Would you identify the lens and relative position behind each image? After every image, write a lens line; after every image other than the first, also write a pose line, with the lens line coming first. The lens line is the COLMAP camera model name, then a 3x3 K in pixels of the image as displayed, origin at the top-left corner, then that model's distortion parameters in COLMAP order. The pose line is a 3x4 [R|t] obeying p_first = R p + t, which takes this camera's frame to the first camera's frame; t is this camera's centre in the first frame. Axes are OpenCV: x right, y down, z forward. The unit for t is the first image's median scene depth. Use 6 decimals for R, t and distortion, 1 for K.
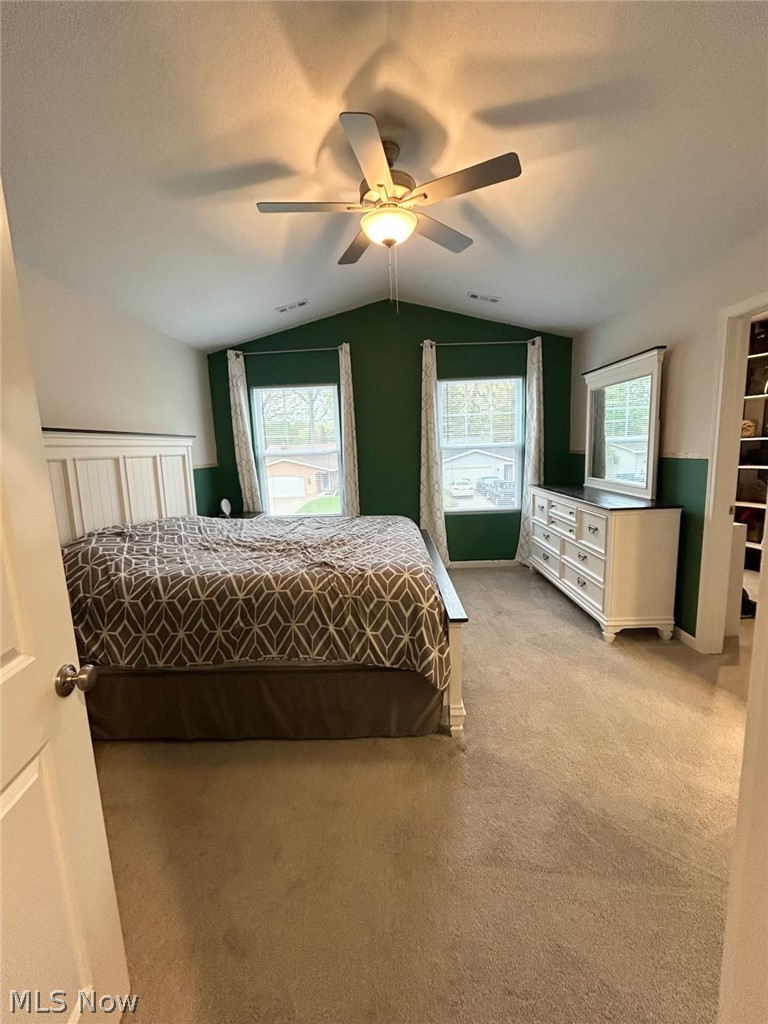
lens RADIAL K [[417.1, 0, 385.6], [0, 417.1, 508.7], [0, 0, 1]] dist [-0.000349, 0.000900]
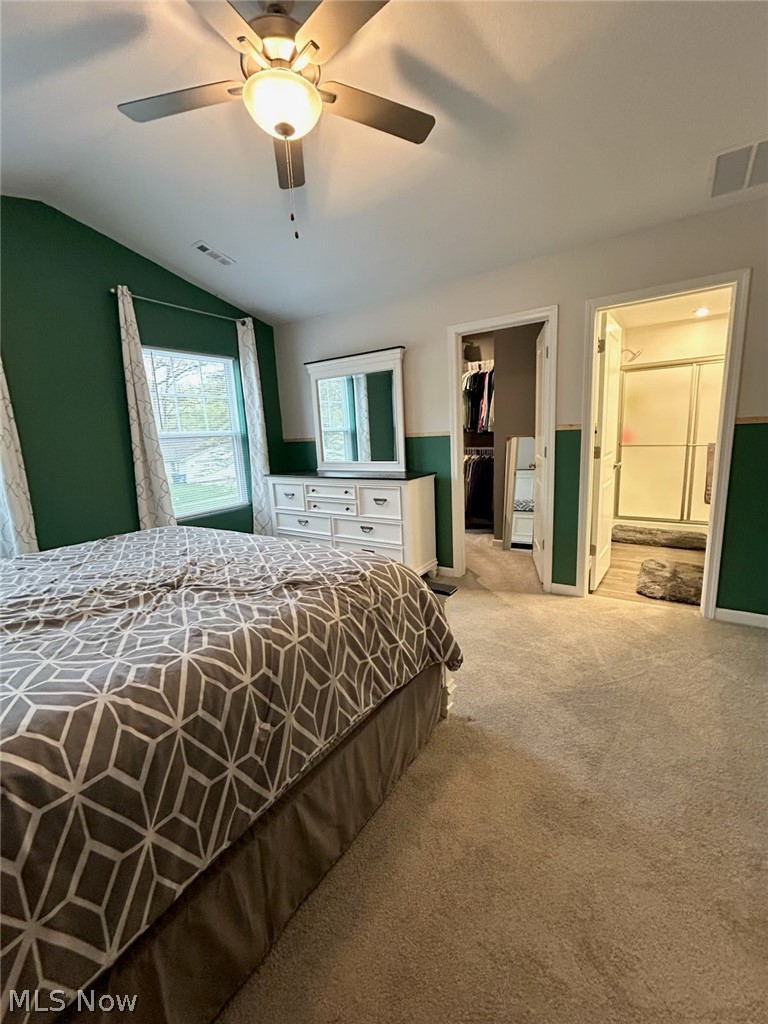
lens RADIAL K [[417.1, 0, 385.6], [0, 417.1, 508.7], [0, 0, 1]] dist [-0.000349, 0.000900]
pose [[0.549223, -0.140282, 0.823817, -0.529994], [0.151975, 0.986138, 0.066603, -0.005370], [-0.821741, 0.088620, 0.562929, 0.450195]]
